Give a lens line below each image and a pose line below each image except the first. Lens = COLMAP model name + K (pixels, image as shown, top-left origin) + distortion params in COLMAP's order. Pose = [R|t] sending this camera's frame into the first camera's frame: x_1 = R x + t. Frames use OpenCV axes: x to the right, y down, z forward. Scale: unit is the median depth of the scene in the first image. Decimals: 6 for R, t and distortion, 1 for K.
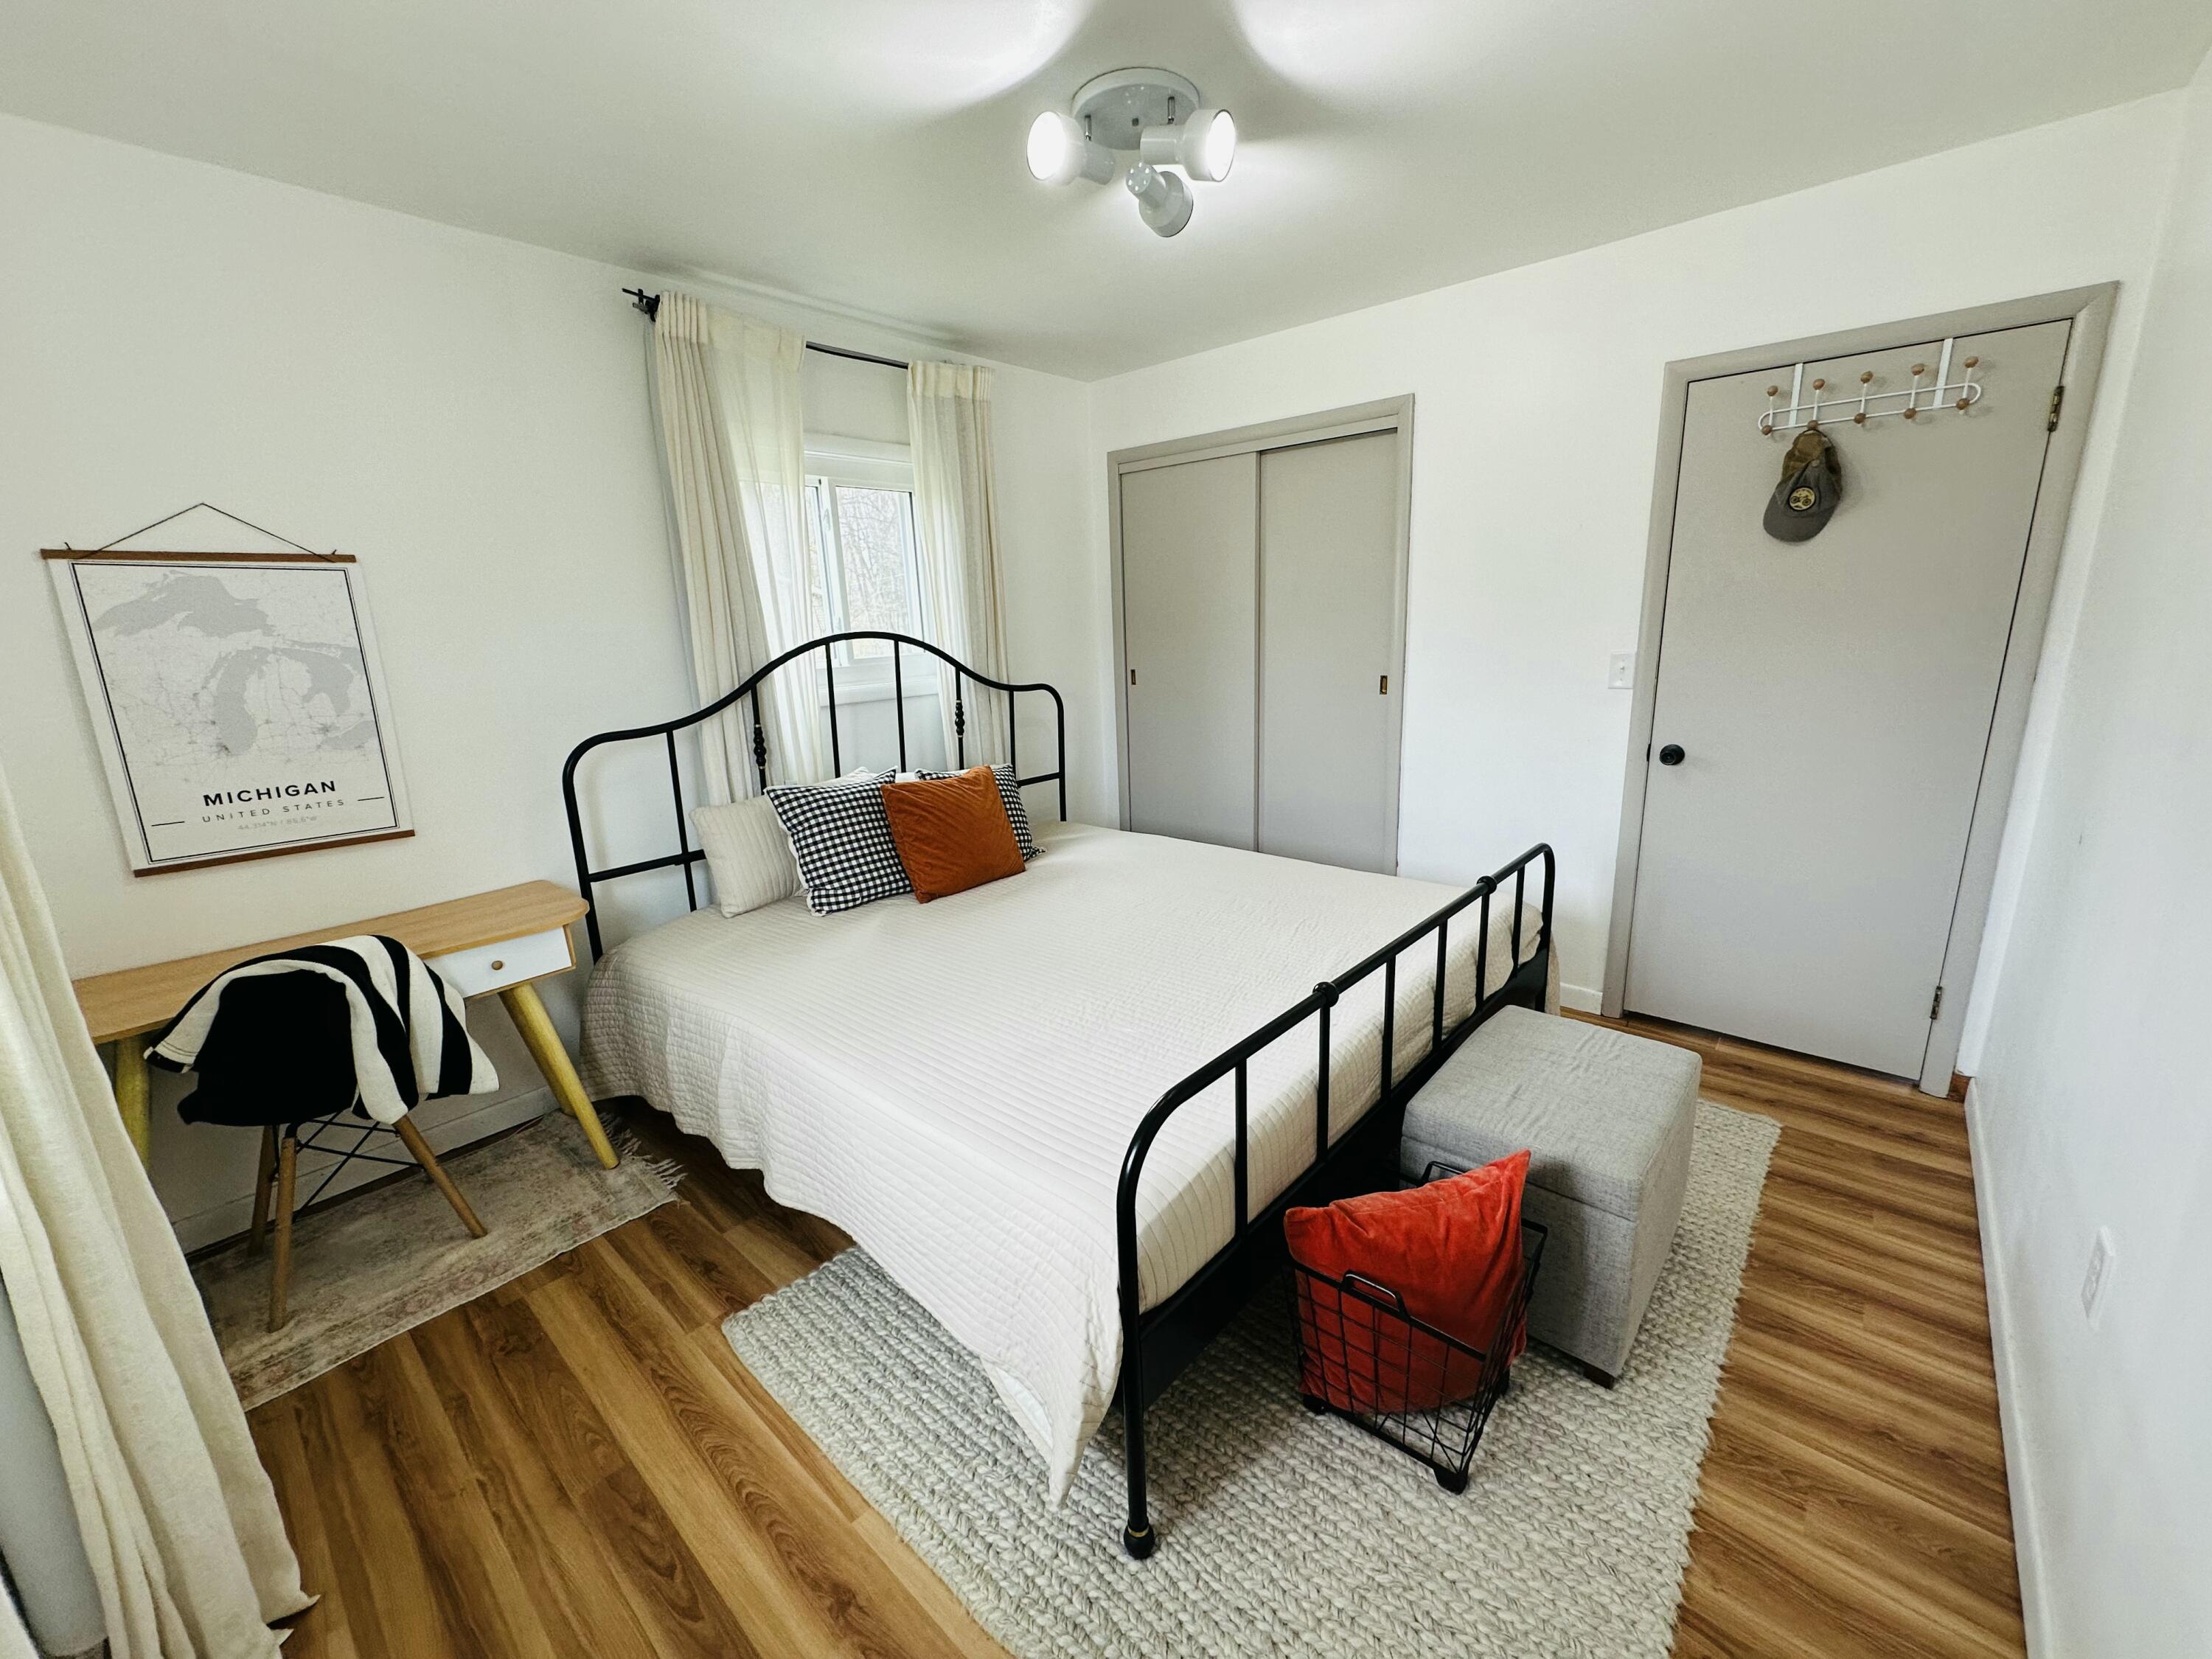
lens RADIAL K [[879.6, 0, 1103.9], [0, 879.6, 822.9], [0, 0, 1]] dist [0.002908, -0.000261]
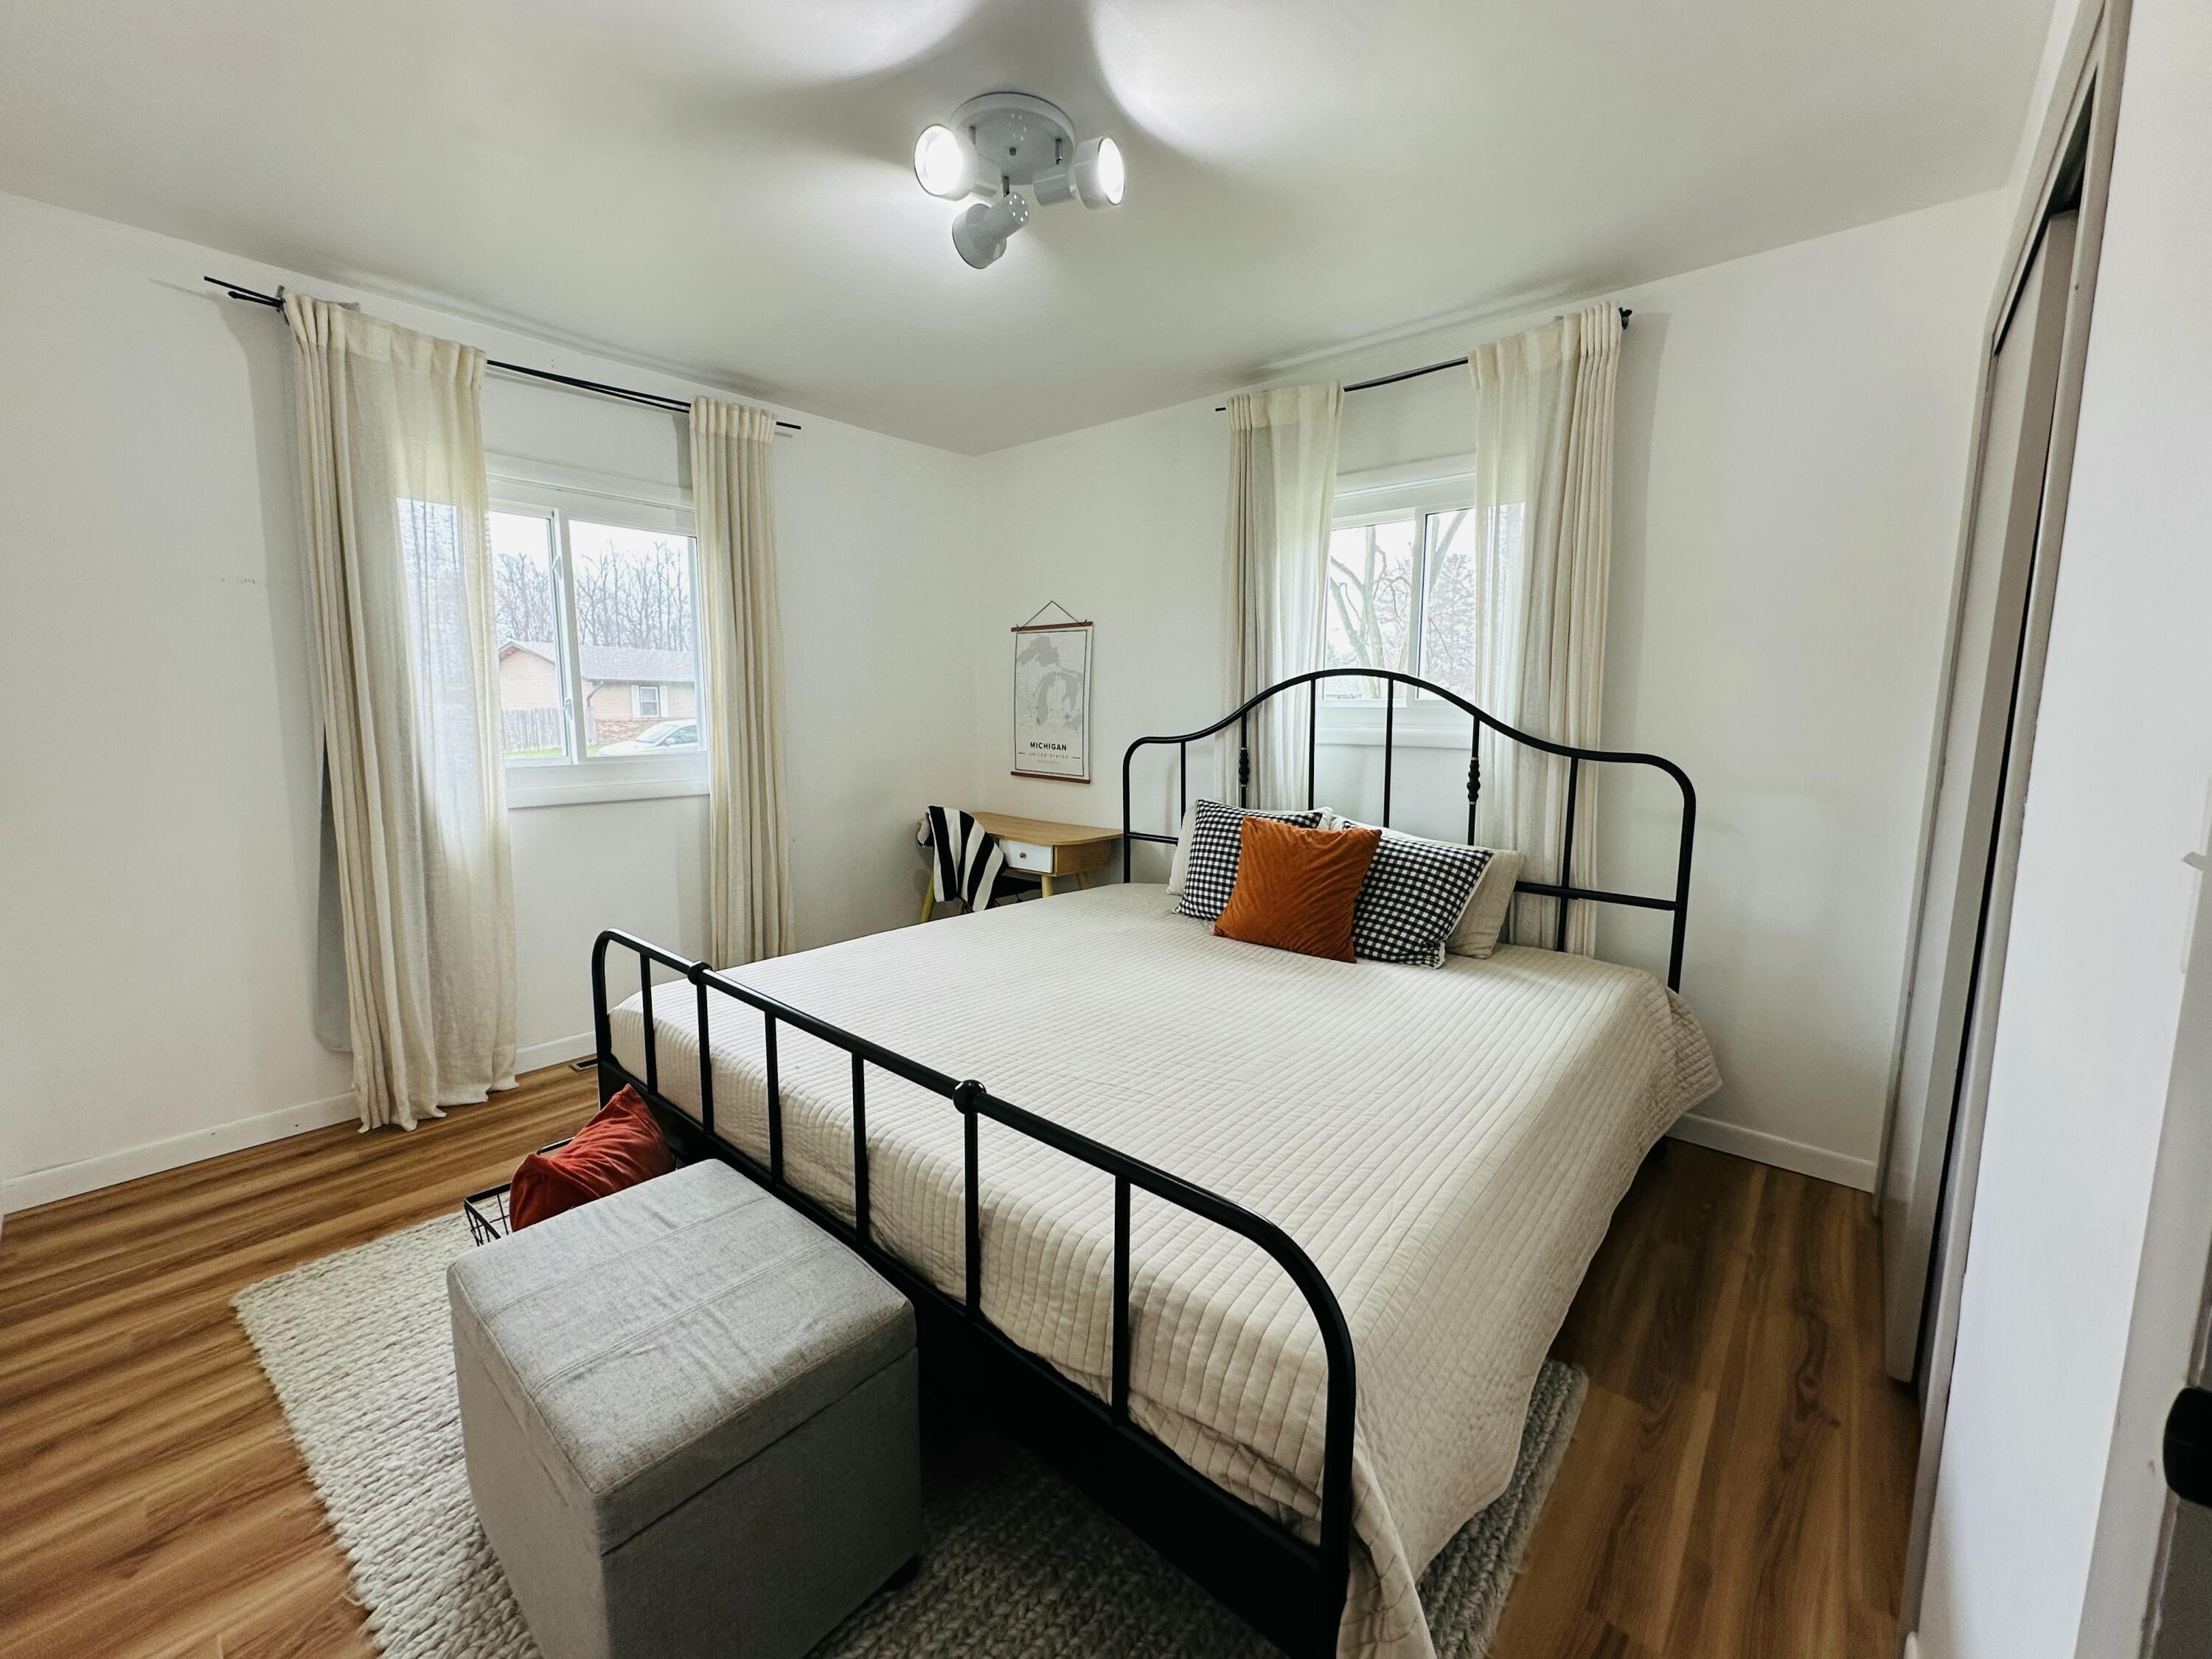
lens RADIAL K [[879.6, 0, 1103.9], [0, 879.6, 822.9], [0, 0, 1]] dist [0.002908, -0.000261]
pose [[0.016166, 0.163953, -0.986336, 0.797044], [-0.241874, 0.957808, 0.155247, -0.163113], [0.970173, 0.236059, 0.055140, 0.846879]]
